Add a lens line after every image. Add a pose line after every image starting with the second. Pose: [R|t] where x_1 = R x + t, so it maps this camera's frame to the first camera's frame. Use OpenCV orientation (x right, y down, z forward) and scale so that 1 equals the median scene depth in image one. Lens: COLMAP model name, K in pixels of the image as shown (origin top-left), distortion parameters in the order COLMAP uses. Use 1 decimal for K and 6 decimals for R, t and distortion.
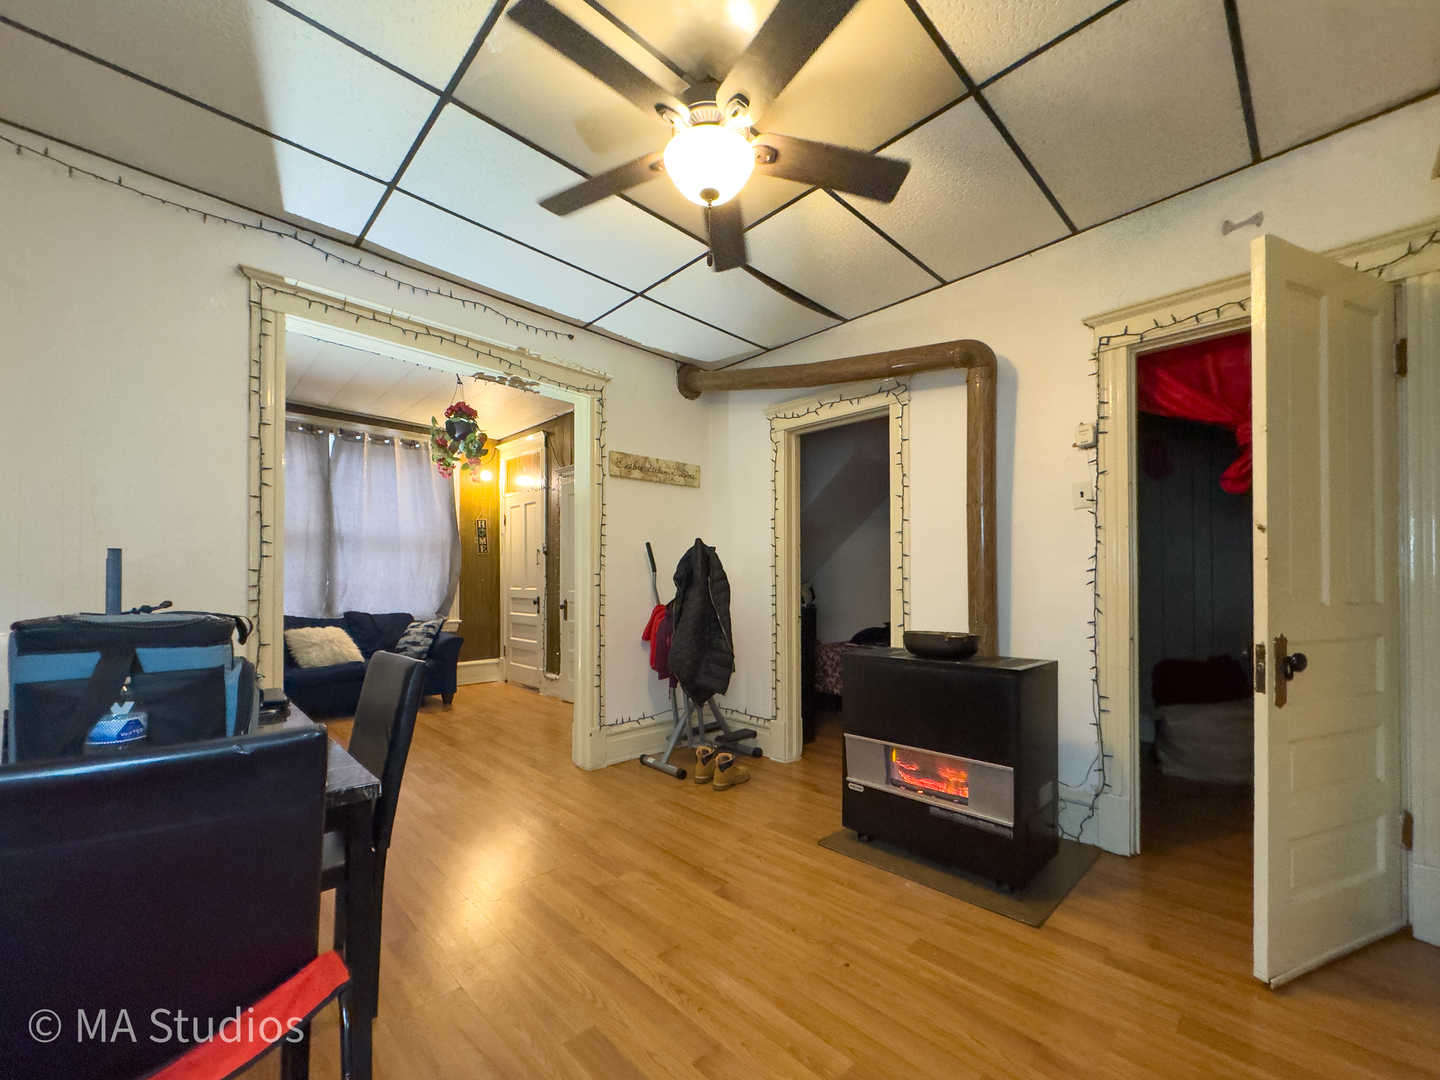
lens RADIAL K [[584.1, 0, 718.0], [0, 584.1, 584.1], [0, 0, 1]] dist [-0.000697, 0.000010]
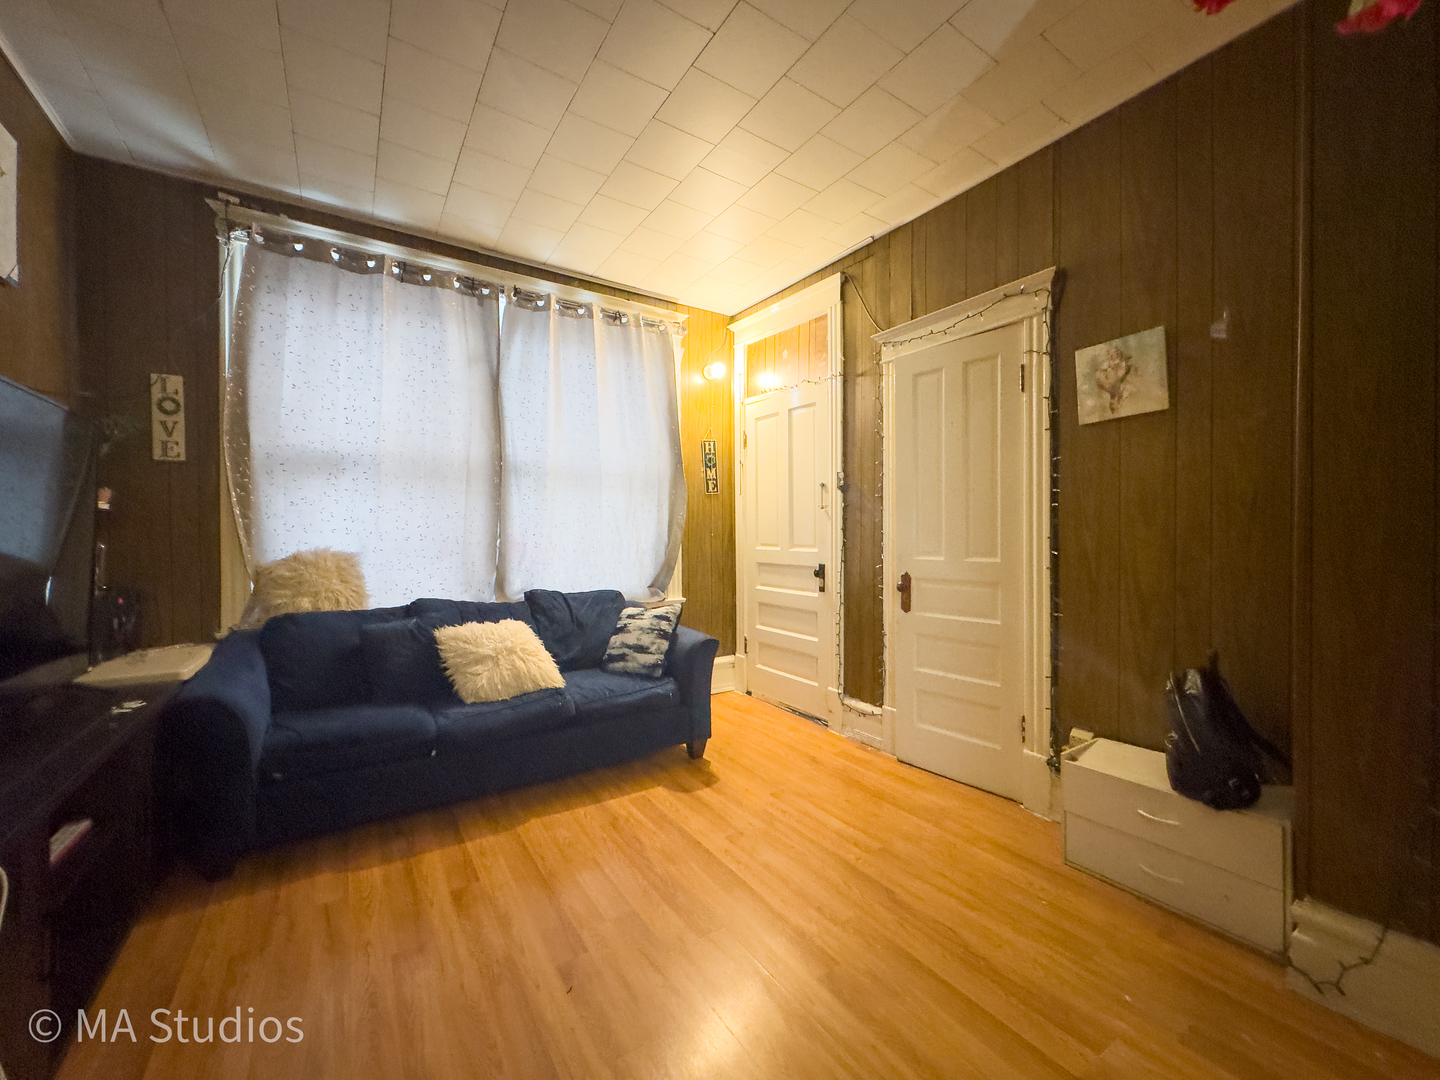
lens RADIAL K [[581.7, 0, 720.0], [0, 581.7, 540.0], [0, 0, 1]] dist [0.000030, 0.000189]
pose [[0.982823, -0.002444, -0.184535, -0.330059], [0.004503, 0.999932, 0.010738, -0.010035], [0.184496, -0.011384, 0.982767, 0.447587]]
